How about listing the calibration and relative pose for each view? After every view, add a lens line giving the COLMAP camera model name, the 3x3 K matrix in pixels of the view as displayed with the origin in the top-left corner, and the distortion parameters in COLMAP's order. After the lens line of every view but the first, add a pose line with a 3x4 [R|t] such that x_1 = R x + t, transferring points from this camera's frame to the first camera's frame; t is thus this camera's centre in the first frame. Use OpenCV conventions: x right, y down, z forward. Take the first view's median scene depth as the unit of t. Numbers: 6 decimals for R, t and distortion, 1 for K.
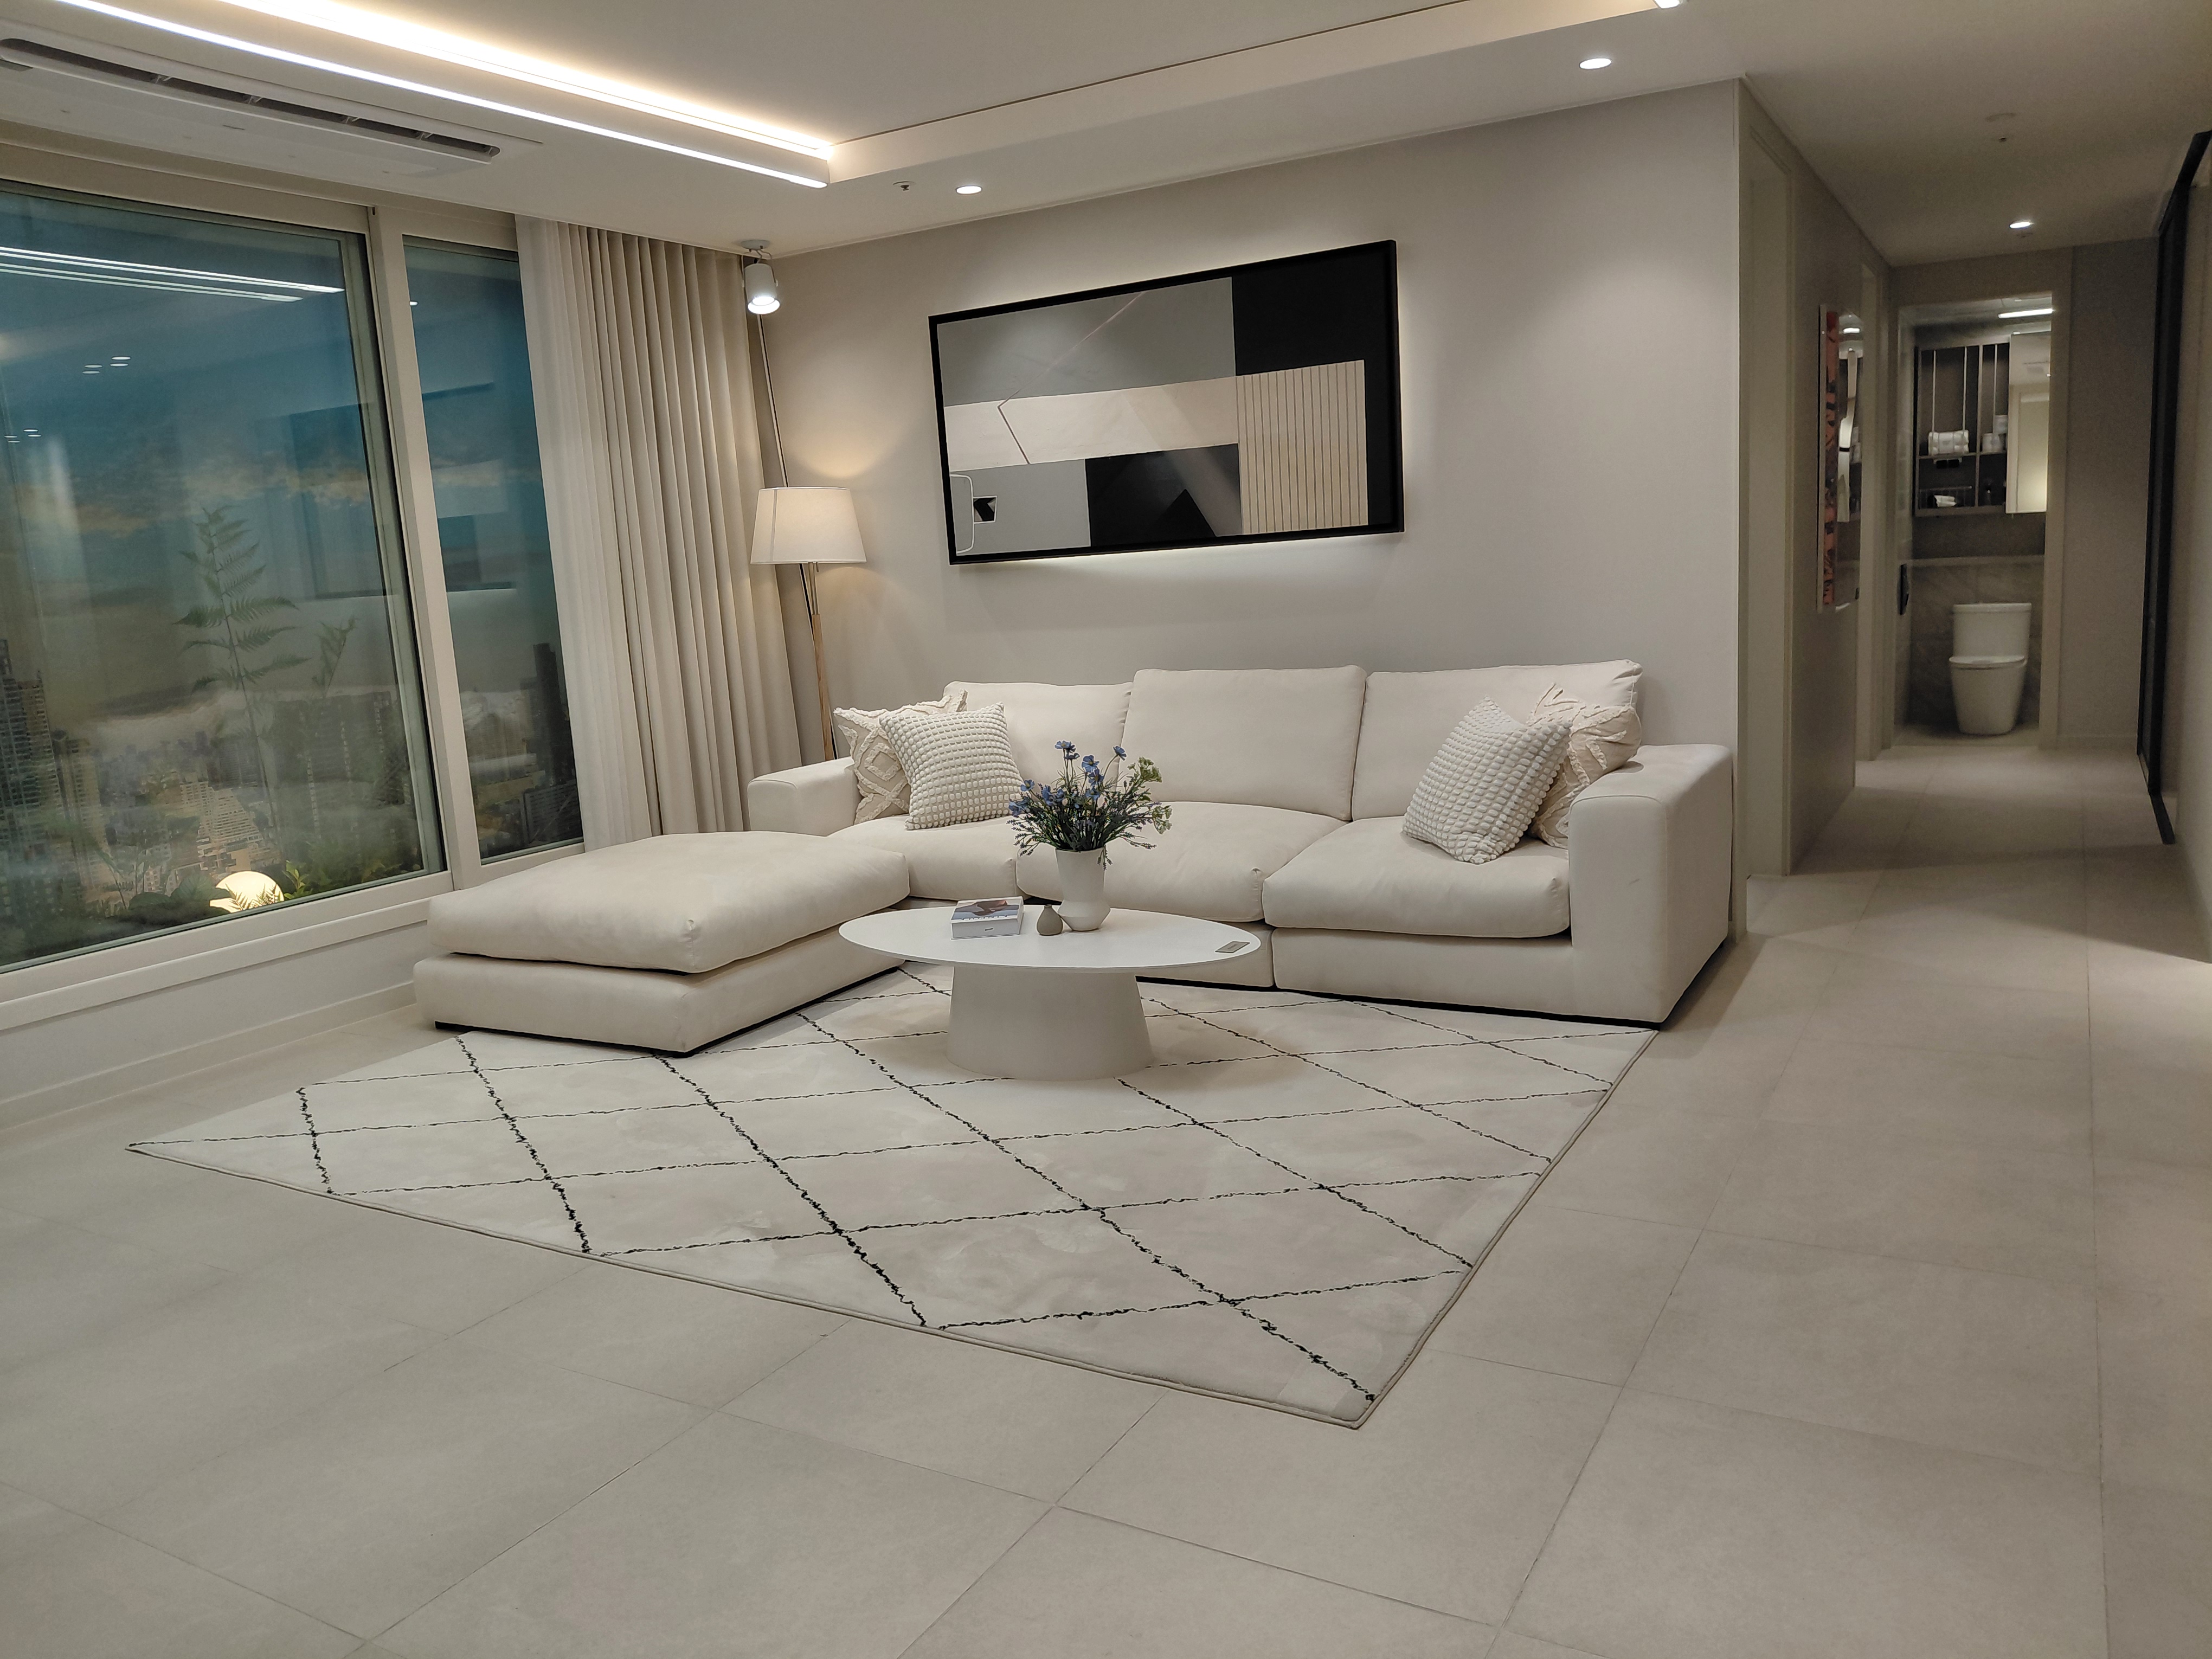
lens RADIAL K [[1658.1, 0, 1101.9], [0, 1658.1, 834.9], [0, 0, 1]] dist [-0.004302, -0.007308]
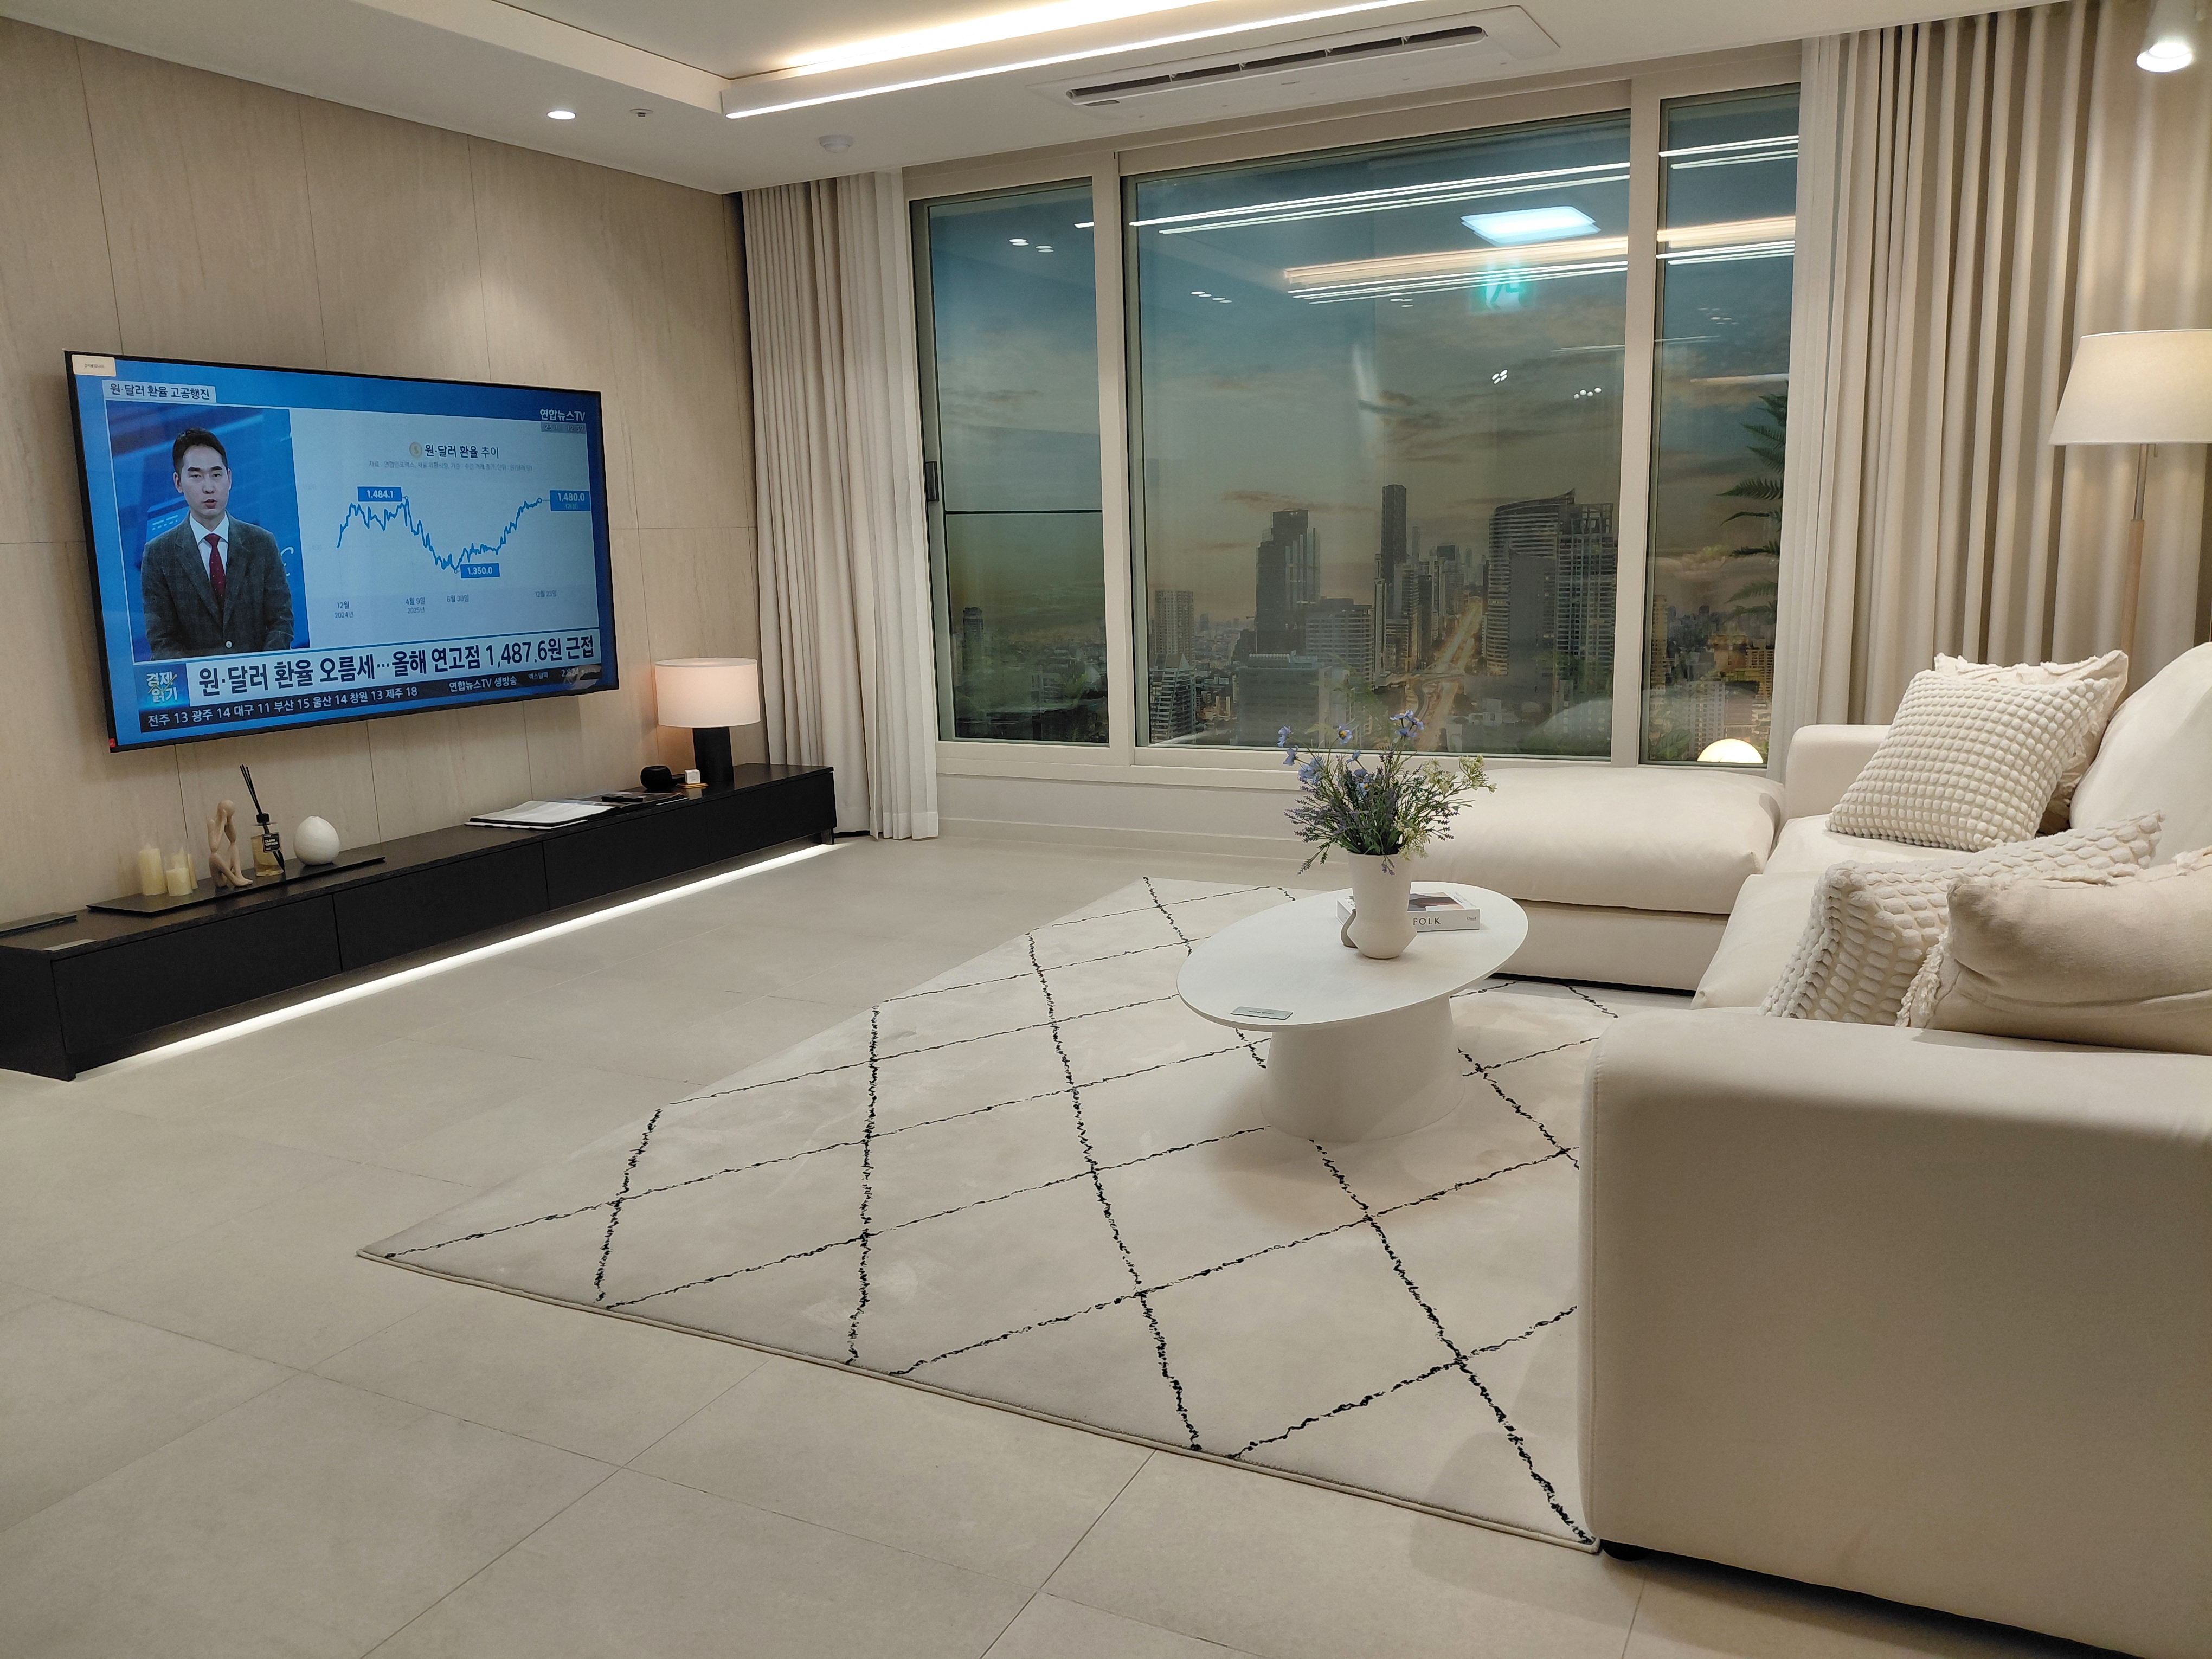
lens RADIAL K [[1658.1, 0, 1103.3], [0, 1658.1, 828.5], [0, 0, 1]] dist [-0.004302, -0.007308]
pose [[0.066798, 0.244257, -0.967407, 0.733950], [-0.140107, 0.962262, 0.233284, -0.168556], [0.987881, 0.119958, 0.098499, 0.797714]]
